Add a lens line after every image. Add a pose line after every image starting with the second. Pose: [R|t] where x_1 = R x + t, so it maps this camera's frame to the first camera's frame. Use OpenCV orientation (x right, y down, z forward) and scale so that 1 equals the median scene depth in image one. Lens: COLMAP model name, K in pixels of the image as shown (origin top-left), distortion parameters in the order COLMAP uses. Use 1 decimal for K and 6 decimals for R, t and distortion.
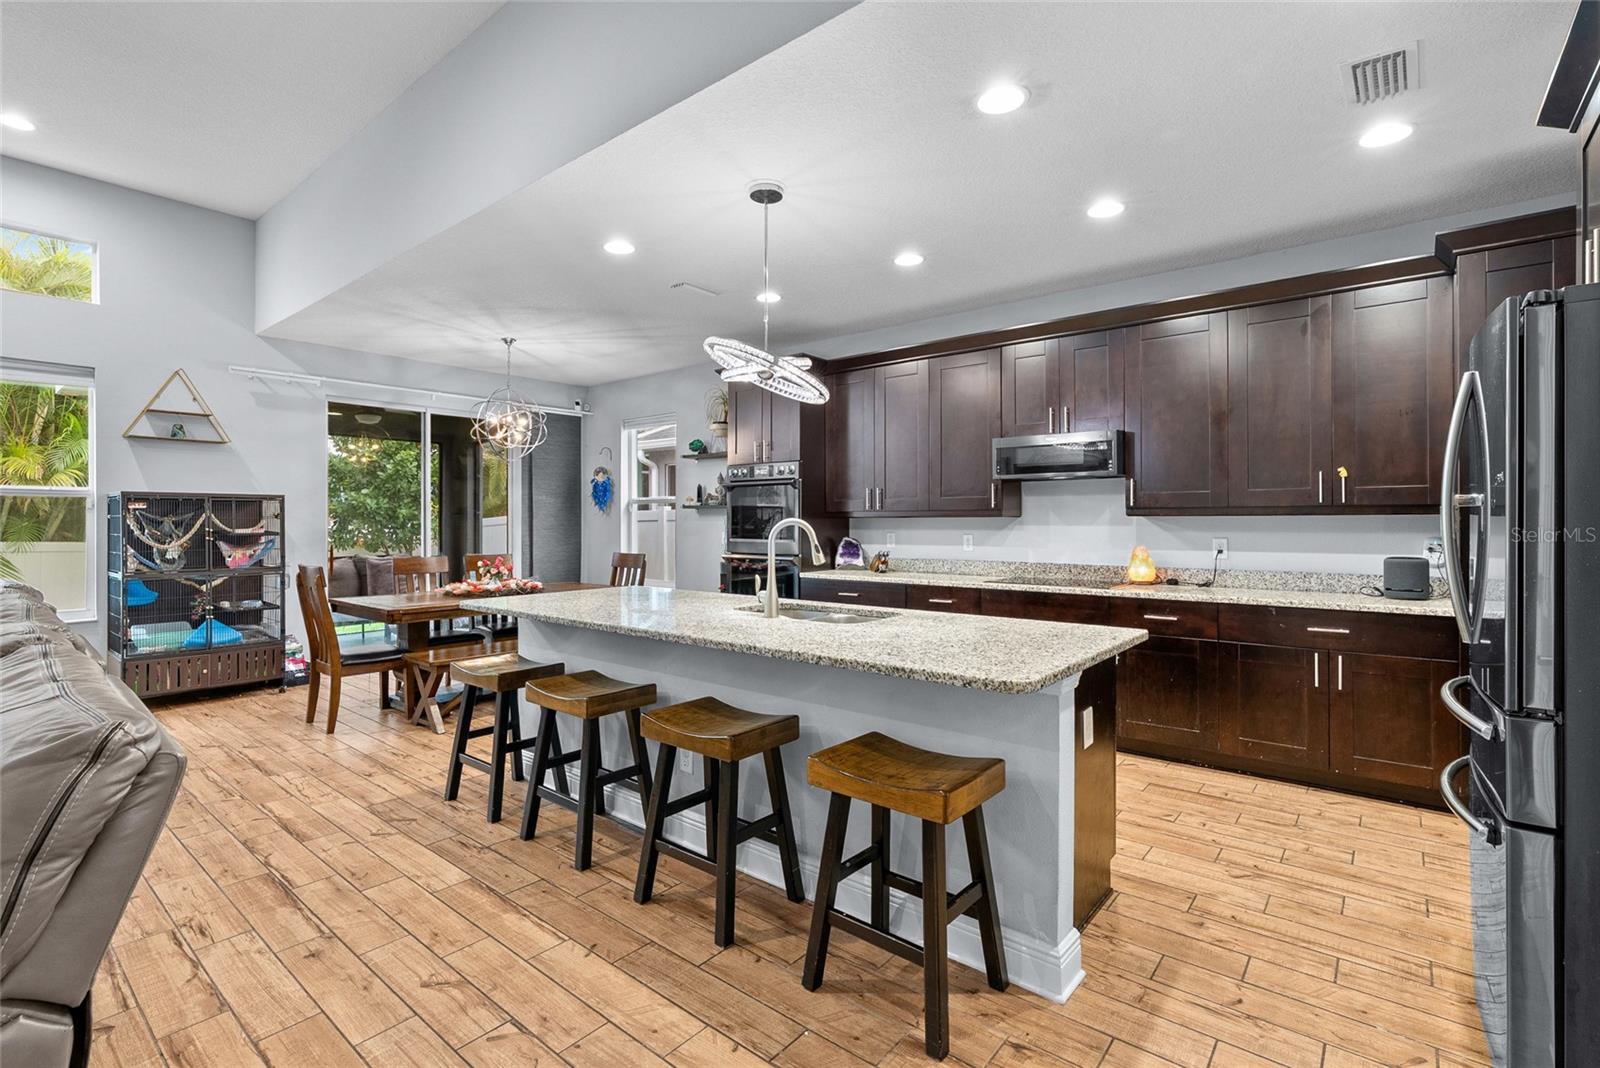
lens RADIAL K [[733.9, 0, 802.9], [0, 733.9, 521.8], [0, 0, 1]] dist [0.003050, 0.000646]
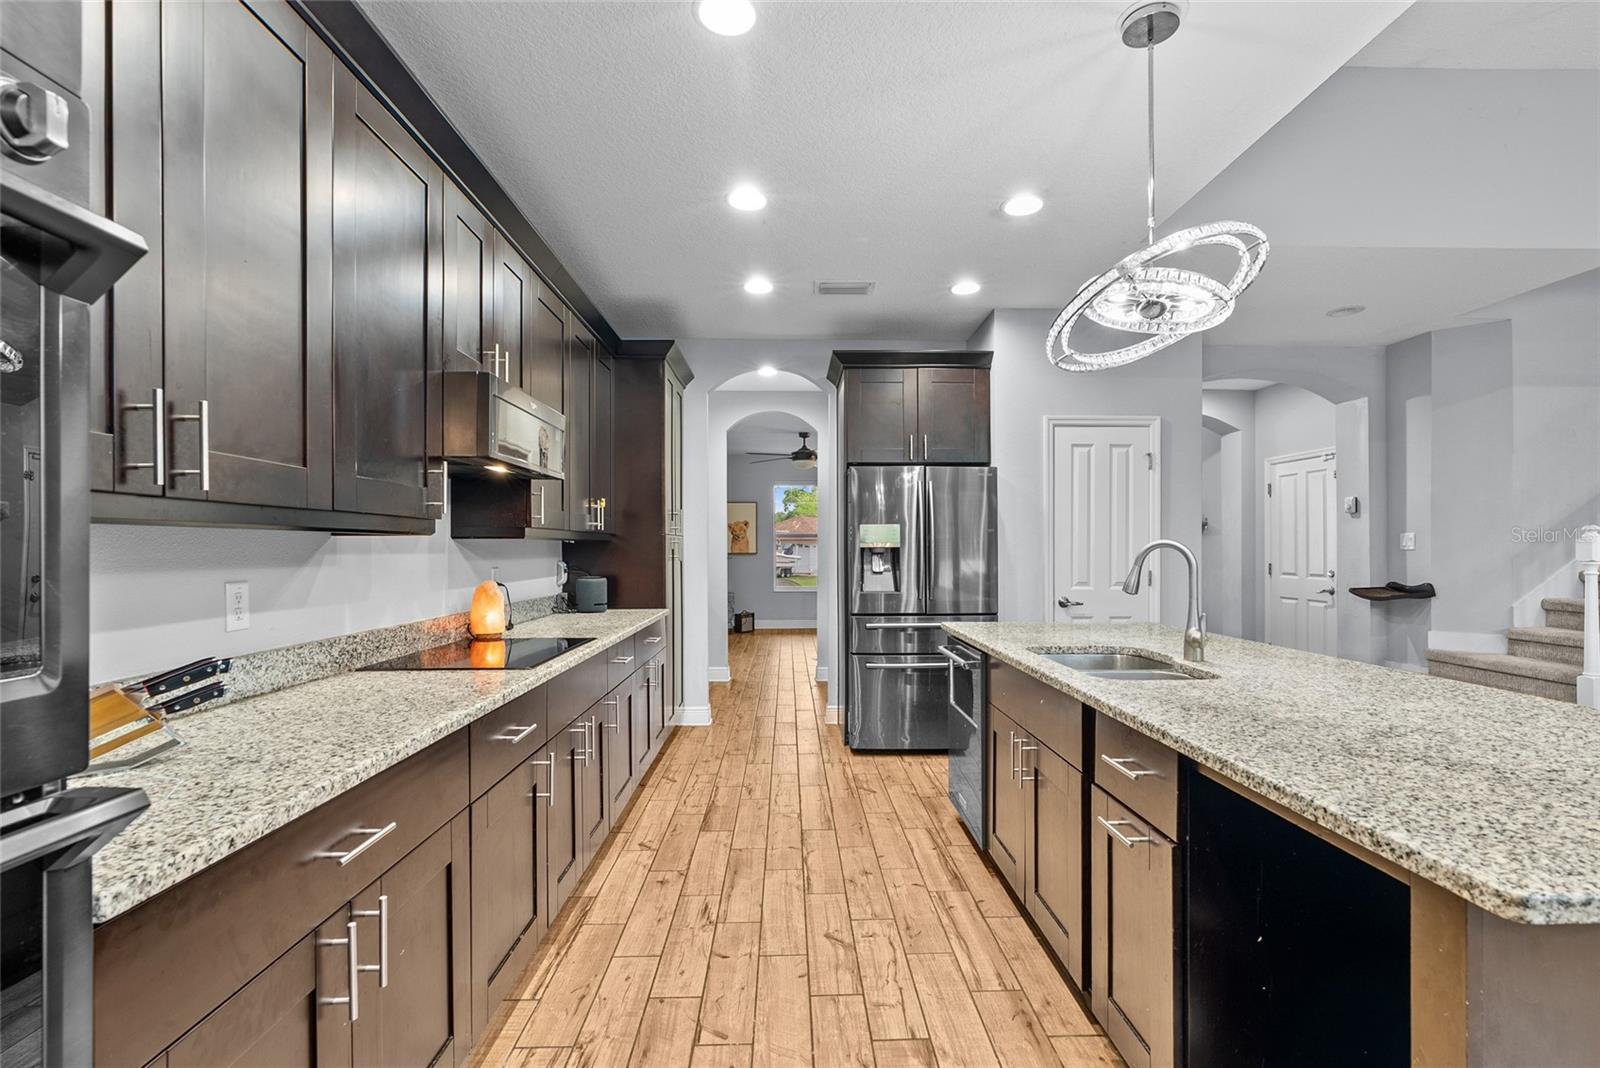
lens RADIAL K [[733.9, 0, 803.5], [0, 733.9, 543.9], [0, 0, 1]] dist [0.003050, 0.000646]
pose [[-0.655175, 0.005723, 0.755456, -0.324087], [0.000087, 0.999972, -0.007500, 0.003160], [-0.755477, -0.004848, -0.655157, 1.589680]]
